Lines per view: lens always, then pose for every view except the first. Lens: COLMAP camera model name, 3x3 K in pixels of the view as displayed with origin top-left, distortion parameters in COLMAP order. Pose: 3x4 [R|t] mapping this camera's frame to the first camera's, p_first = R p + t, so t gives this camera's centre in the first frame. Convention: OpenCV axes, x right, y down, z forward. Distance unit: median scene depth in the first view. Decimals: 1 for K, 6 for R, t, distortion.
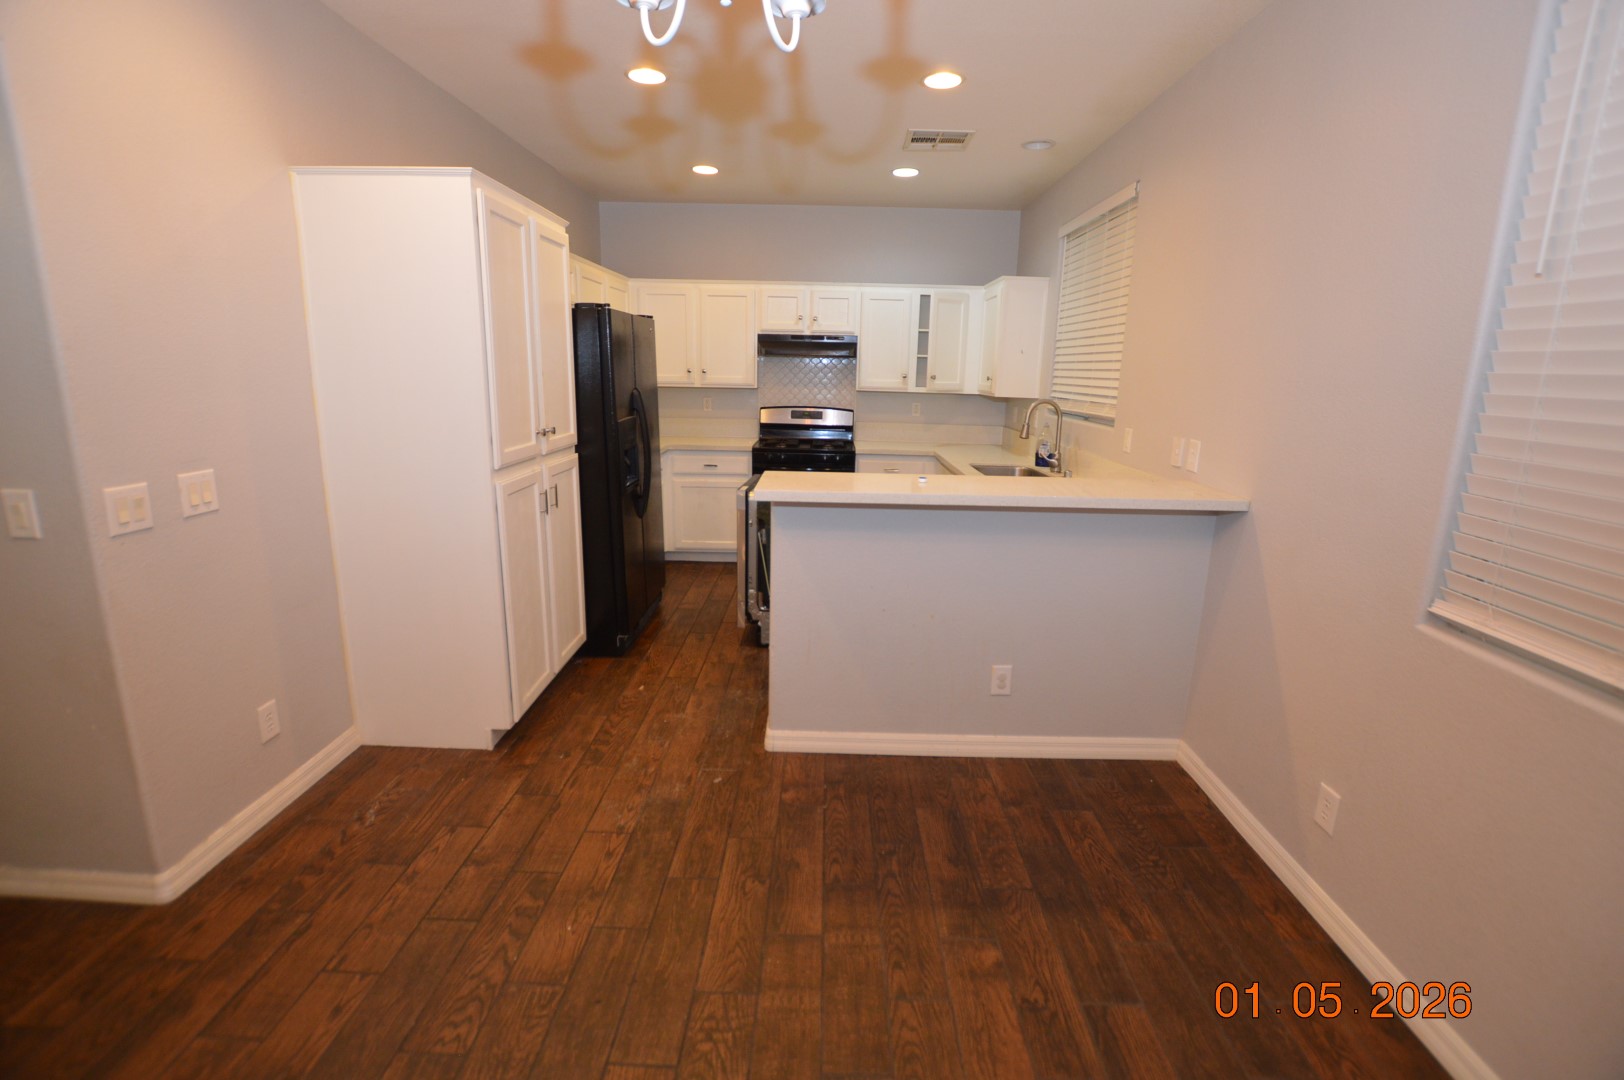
lens RADIAL K [[690.2, 0, 798.3], [0, 690.2, 508.2], [0, 0, 1]] dist [-0.029136, 0.000245]
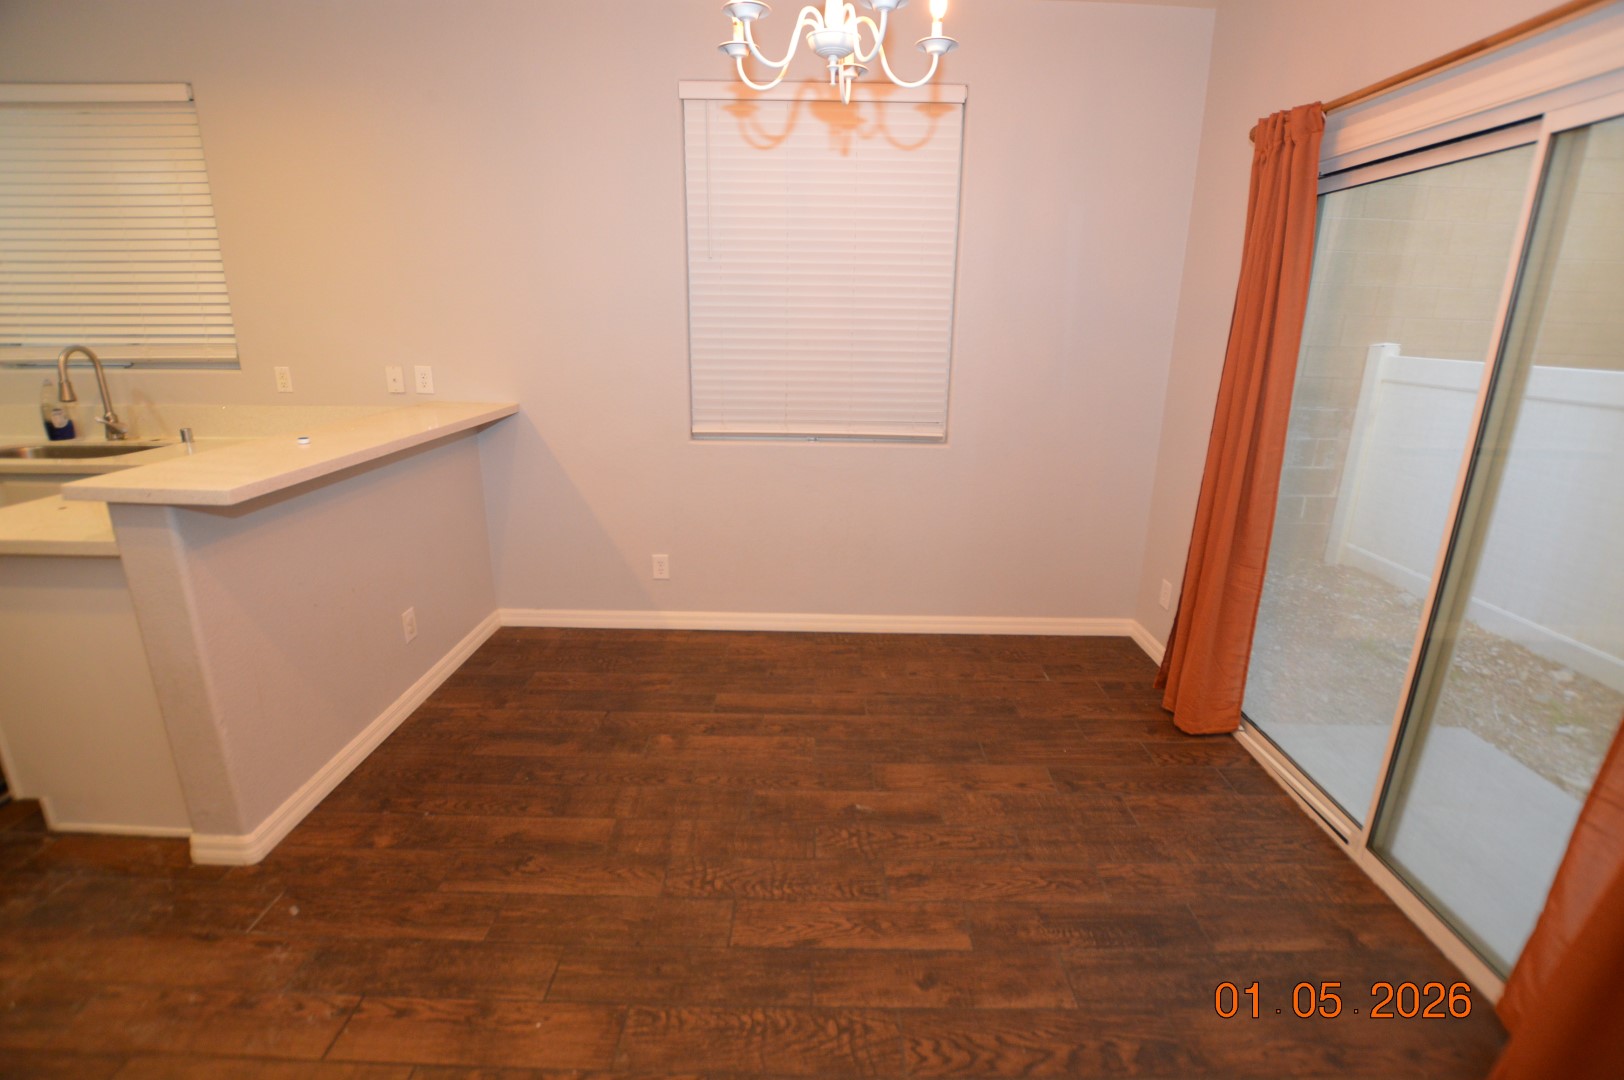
lens RADIAL K [[690.2, 0, 798.3], [0, 690.2, 508.2], [0, 0, 1]] dist [-0.029136, 0.000245]
pose [[0.043893, -0.286924, 0.956947, -0.749378], [0.188566, 0.943033, 0.274103, -0.095972], [-0.981079, 0.168417, 0.095496, 0.429730]]
